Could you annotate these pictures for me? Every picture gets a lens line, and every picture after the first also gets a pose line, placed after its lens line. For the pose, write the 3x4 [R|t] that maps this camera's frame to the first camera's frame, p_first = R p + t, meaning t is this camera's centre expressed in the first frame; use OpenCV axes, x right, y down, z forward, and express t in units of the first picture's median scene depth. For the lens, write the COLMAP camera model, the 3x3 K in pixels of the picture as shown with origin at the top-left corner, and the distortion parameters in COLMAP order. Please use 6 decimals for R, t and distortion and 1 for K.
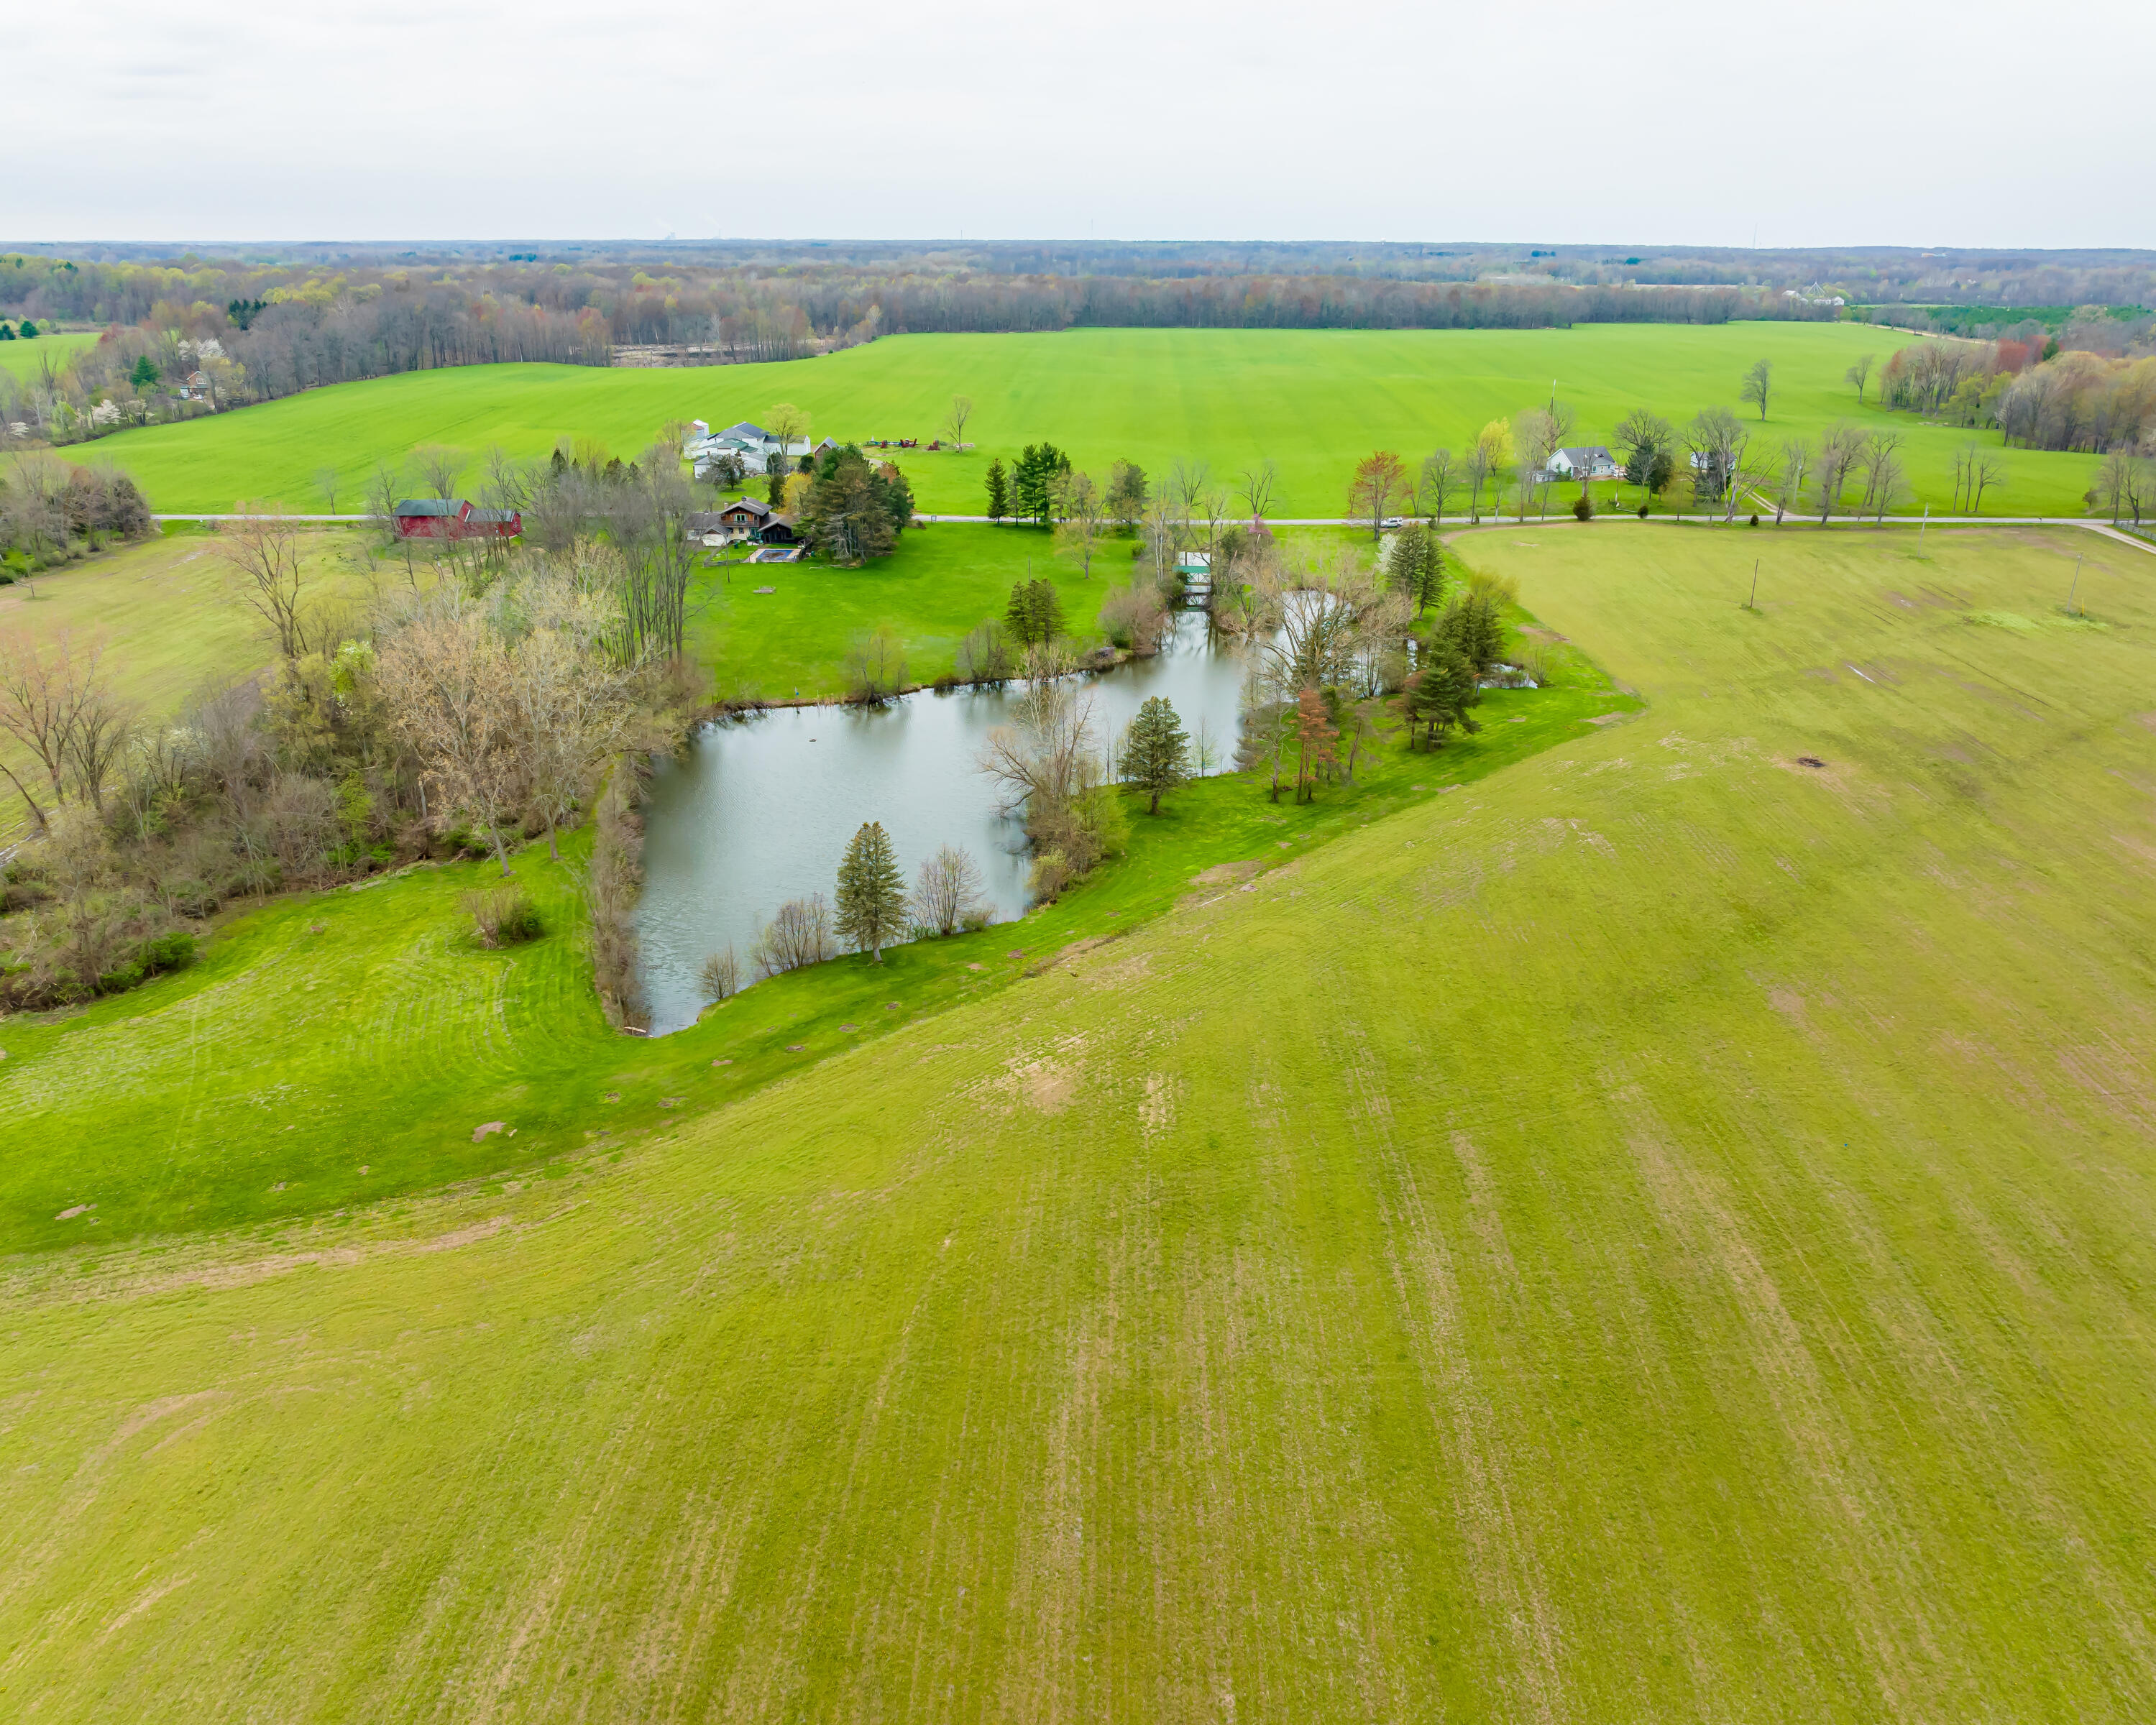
lens RADIAL K [[1698.9, 0, 1147.6], [0, 1698.9, 765.4], [0, 0, 1]] dist [-0.006854, -0.016728]
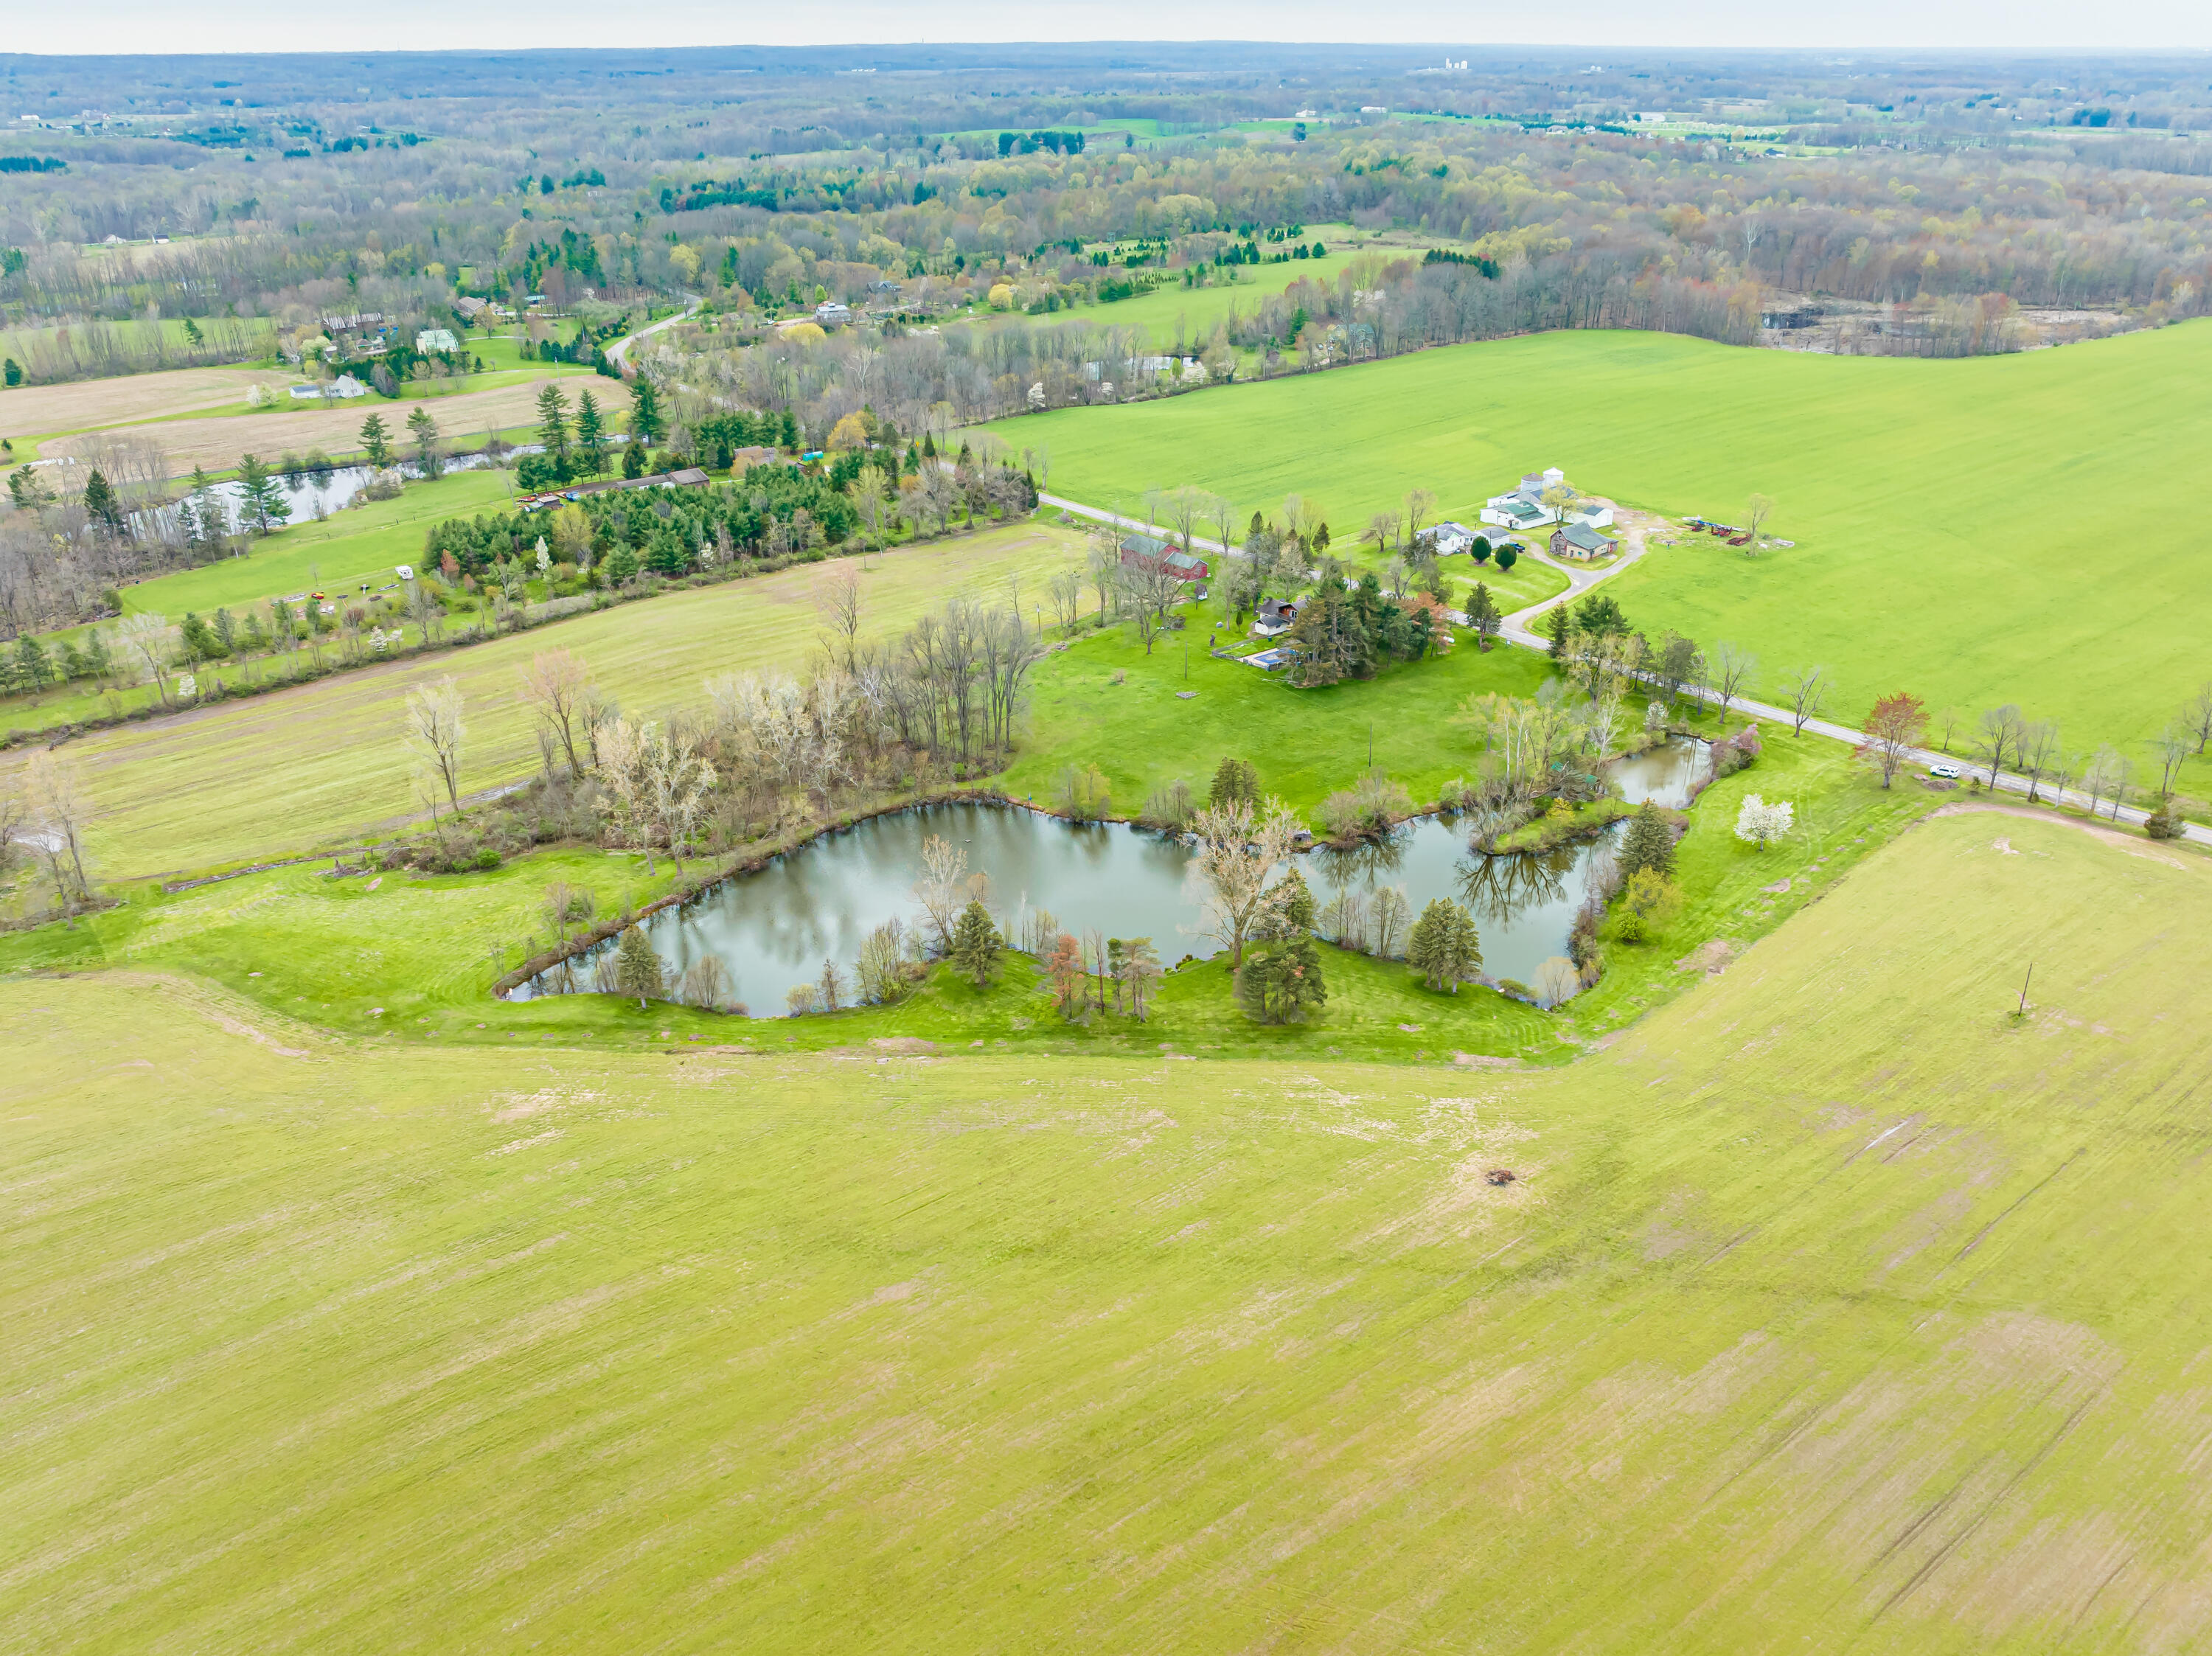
lens RADIAL K [[1898.5, 0, 1096.8], [0, 1898.5, 785.9], [0, 0, 1]] dist [-0.012327, -0.017839]
pose [[0.637929, 0.287221, -0.714528, 1.008804], [-0.227829, 0.956700, 0.181163, -0.383432], [0.735623, 0.047221, 0.675744, 0.076173]]
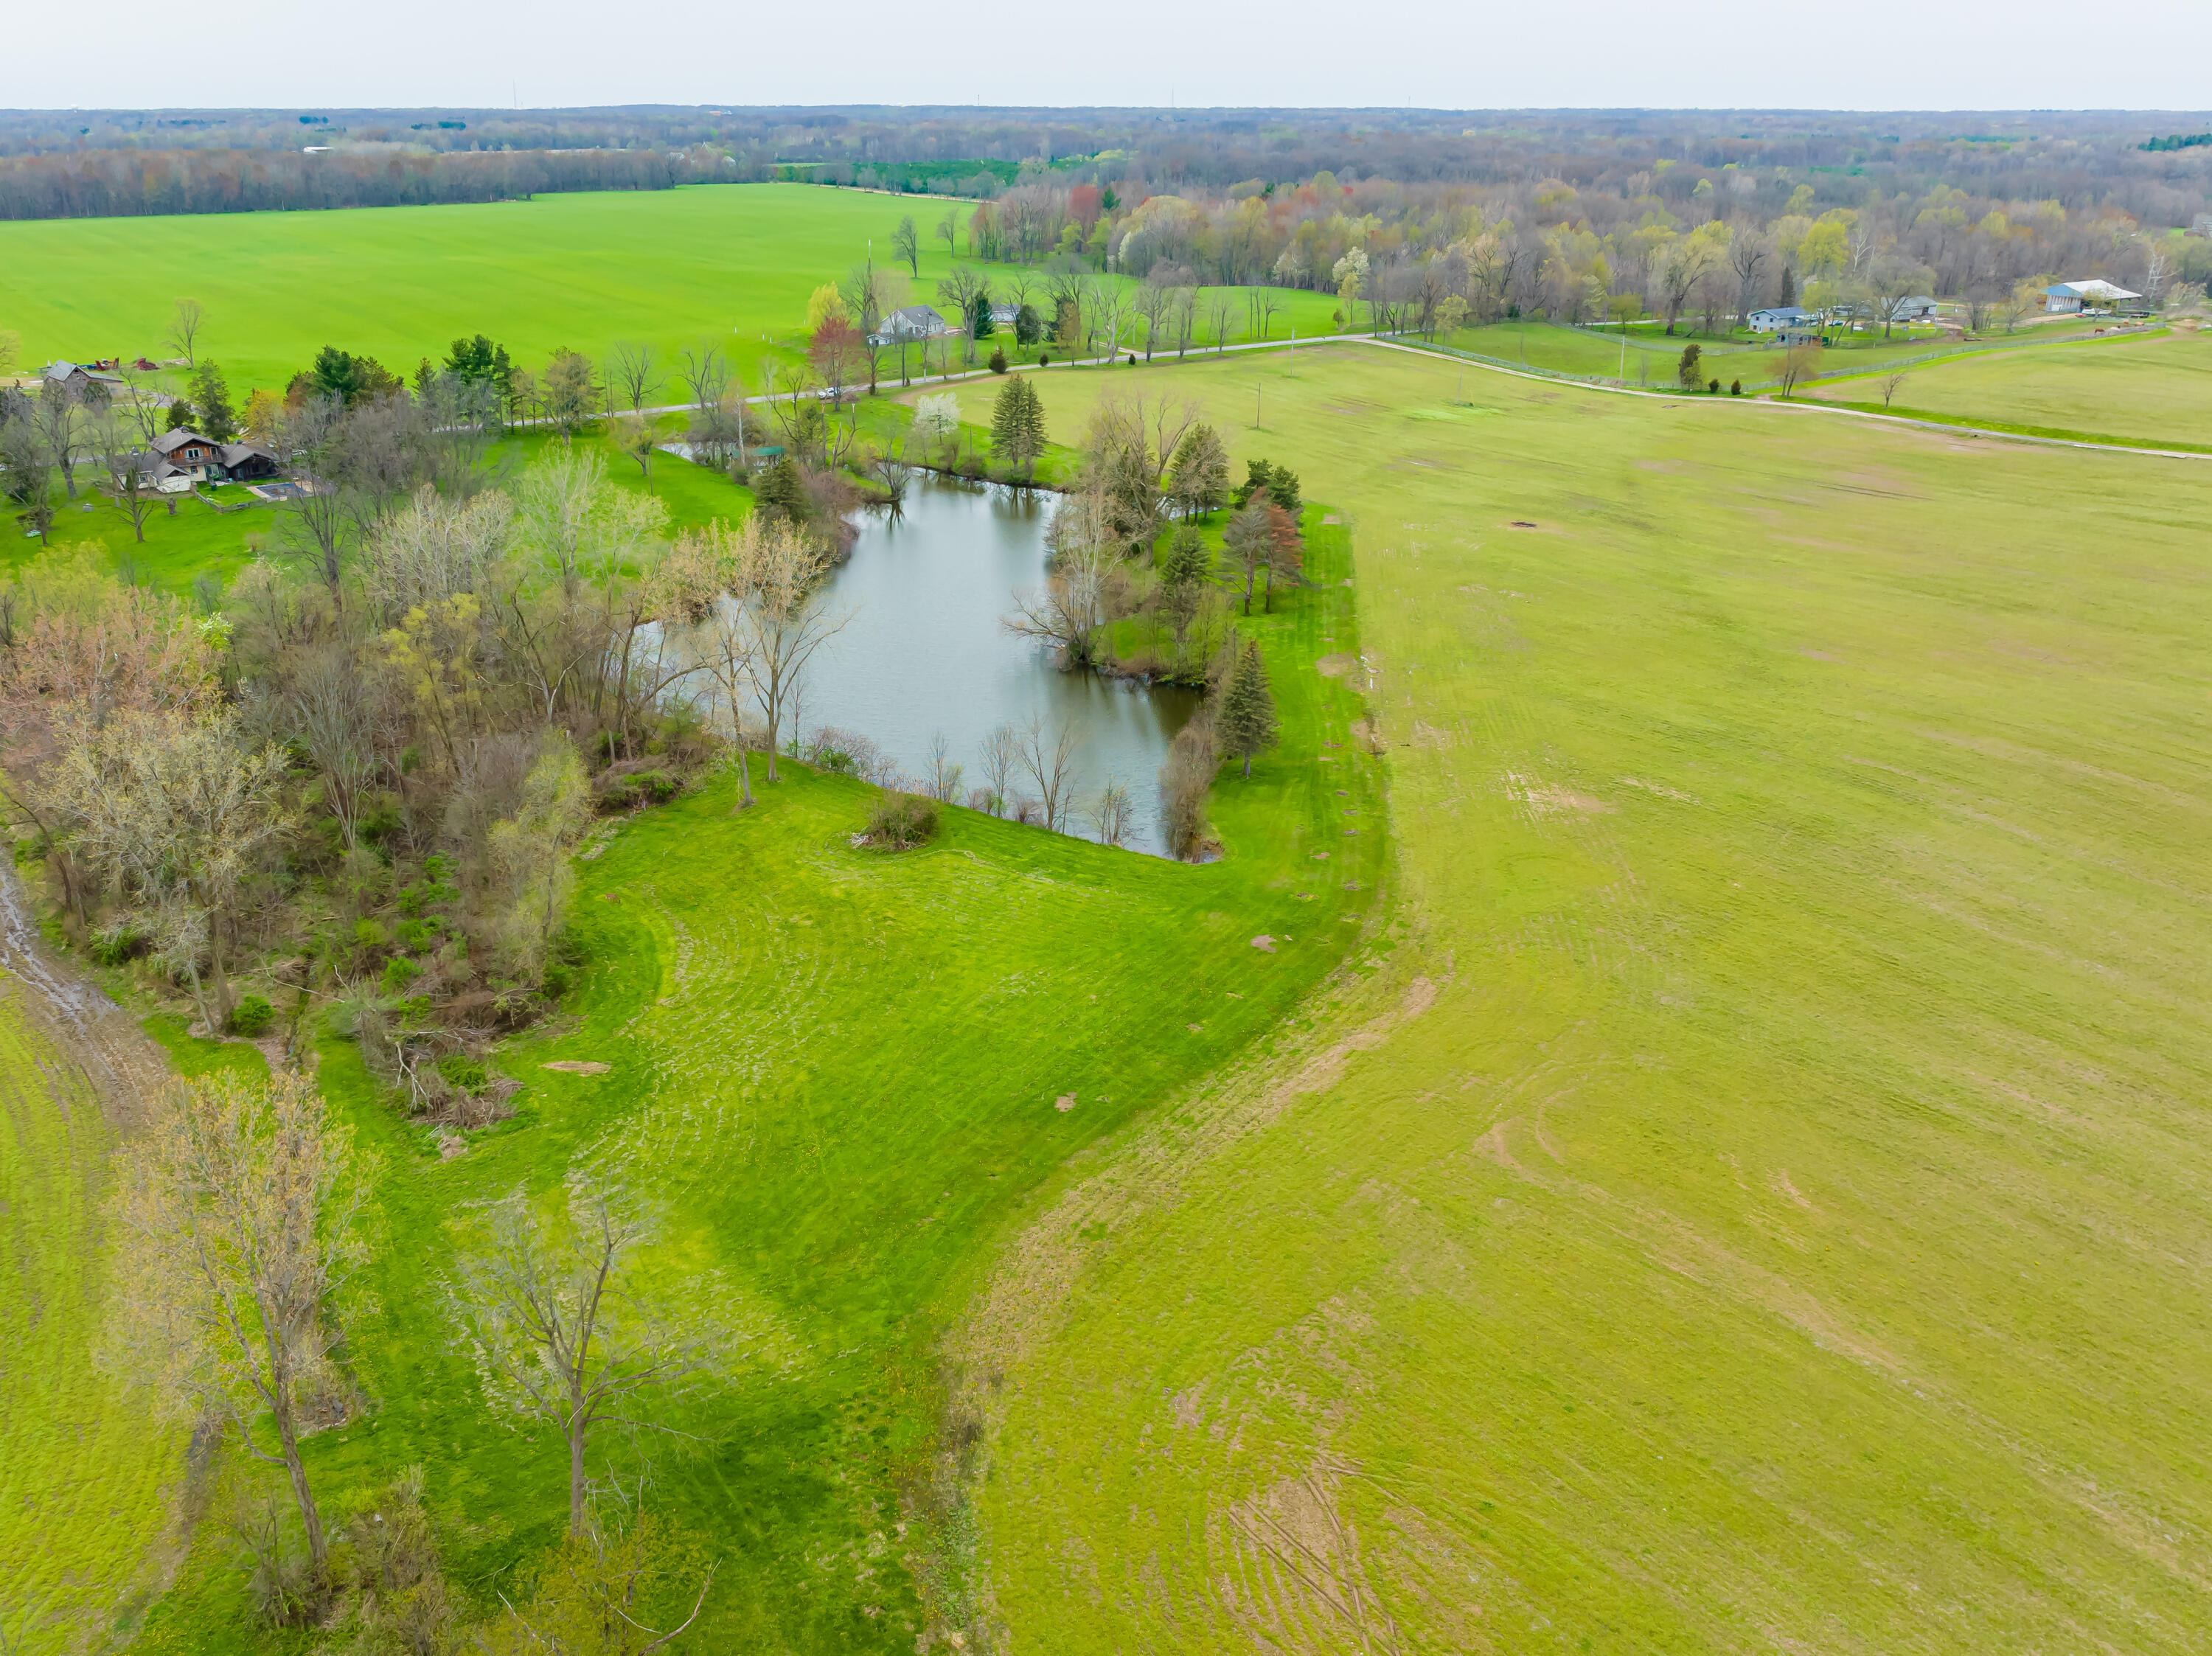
lens RADIAL K [[1898.5, 0, 1096.8], [0, 1898.5, 785.9], [0, 0, 1]] dist [-0.012327, -0.017839]
pose [[0.807367, -0.205639, 0.553057, -0.682447], [0.179626, 0.978475, 0.101596, -0.011991], [-0.562044, 0.017318, 0.826926, 0.049632]]
